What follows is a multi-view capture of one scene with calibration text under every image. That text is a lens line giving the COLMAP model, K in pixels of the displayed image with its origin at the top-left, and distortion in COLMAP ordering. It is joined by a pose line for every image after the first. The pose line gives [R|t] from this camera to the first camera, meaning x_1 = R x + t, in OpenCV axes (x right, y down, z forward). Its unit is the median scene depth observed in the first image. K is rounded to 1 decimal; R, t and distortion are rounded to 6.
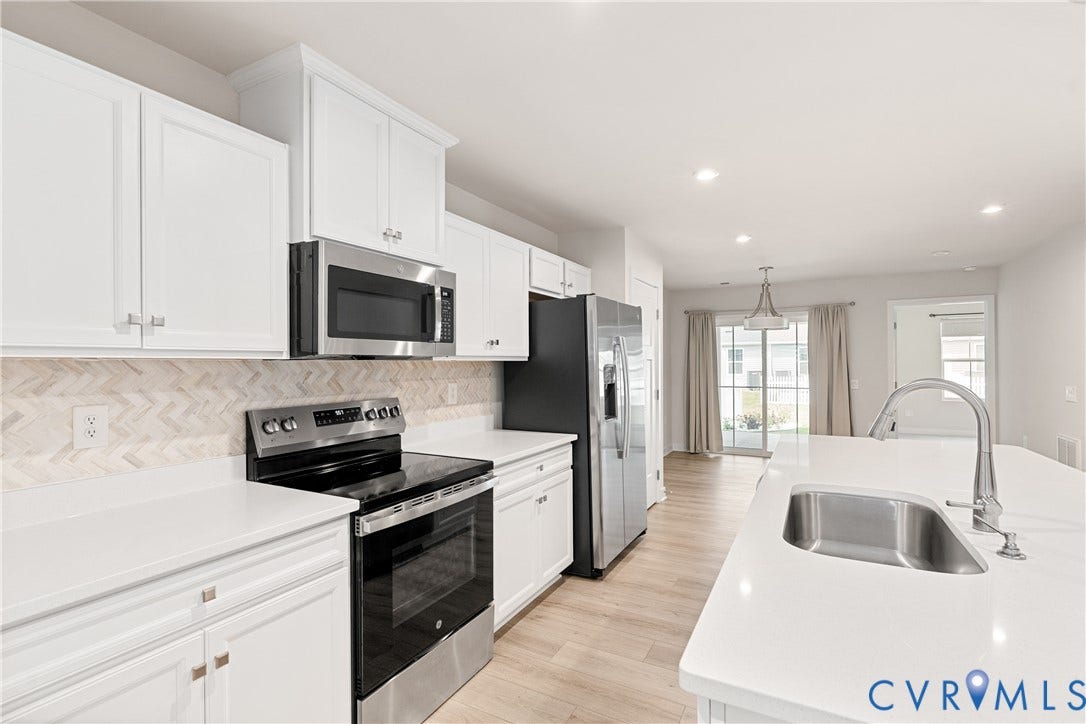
lens RADIAL K [[499.4, 0, 543.2], [0, 499.4, 367.9], [0, 0, 1]] dist [-0.009328, 0.000037]
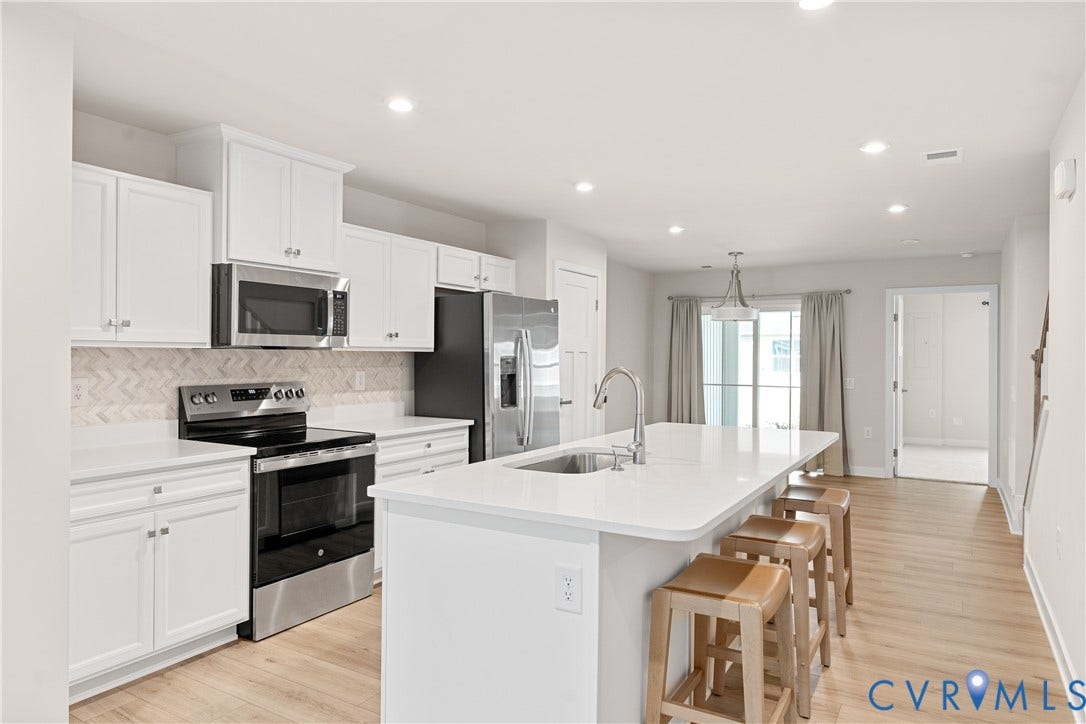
lens RADIAL K [[686.2, 0, 543.0], [0, 686.2, 362.0], [0, 0, 1]] dist [-0.002125, -0.000626]
pose [[0.999129, 0.013651, -0.039424, 0.381429], [-0.013615, 0.999907, 0.001162, 0.004212], [0.039436, -0.000624, 0.999222, -0.677607]]
